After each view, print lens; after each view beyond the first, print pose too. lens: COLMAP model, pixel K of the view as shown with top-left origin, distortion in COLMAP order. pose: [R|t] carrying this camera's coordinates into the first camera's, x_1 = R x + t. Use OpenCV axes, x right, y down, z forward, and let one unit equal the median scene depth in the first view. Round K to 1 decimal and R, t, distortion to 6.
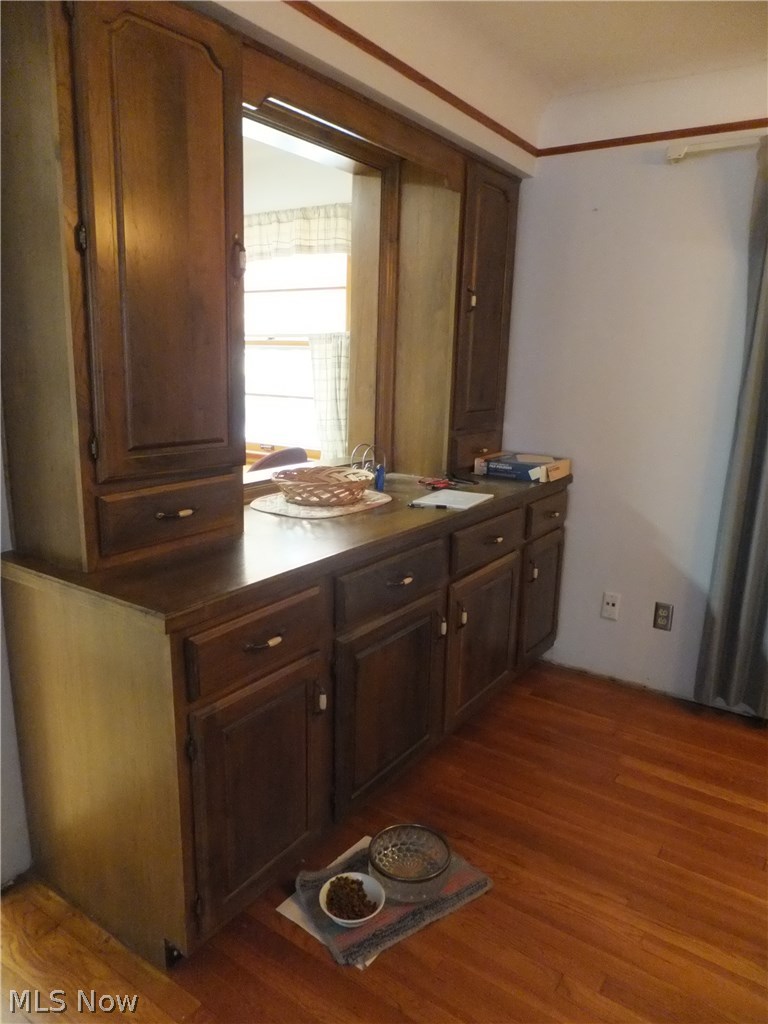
lens RADIAL K [[736.2, 0, 306.1], [0, 736.2, 463.5], [0, 0, 1]] dist [-0.006760, -0.001836]
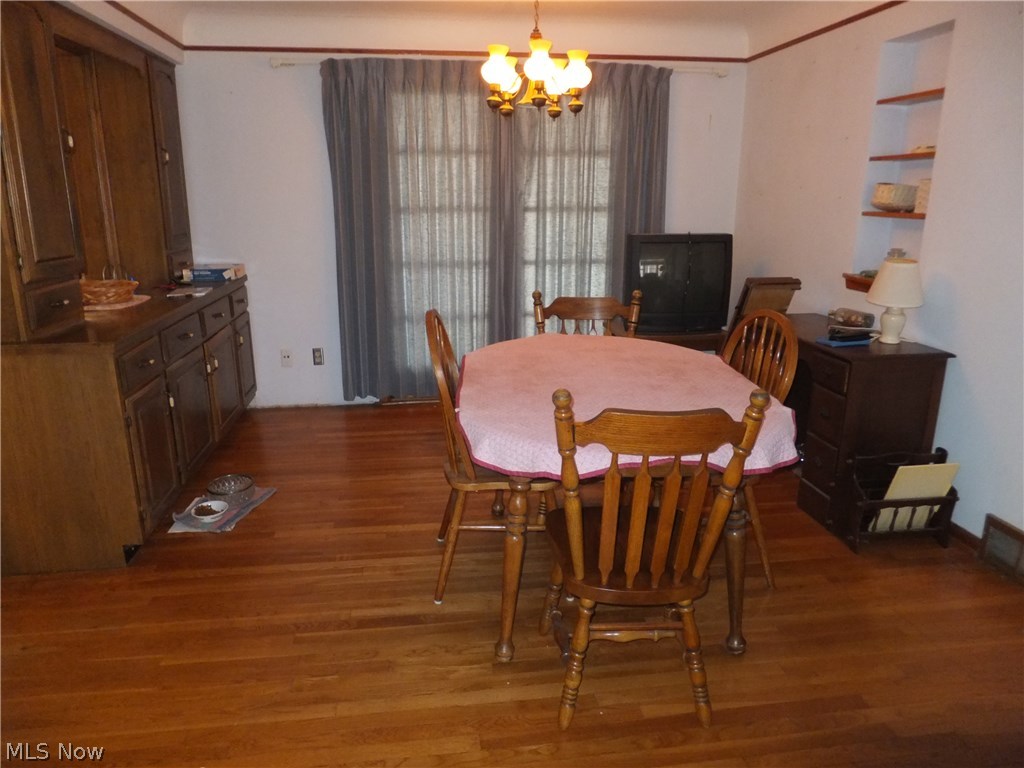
lens RADIAL K [[736.2, 0, 512.0], [0, 736.2, 384.0], [0, 0, 1]] dist [-0.006760, -0.001836]
pose [[0.701096, -0.217087, 0.679218, -0.341183], [0.140228, 0.975905, 0.167168, 0.061705], [-0.699143, -0.021955, 0.714645, -0.464180]]
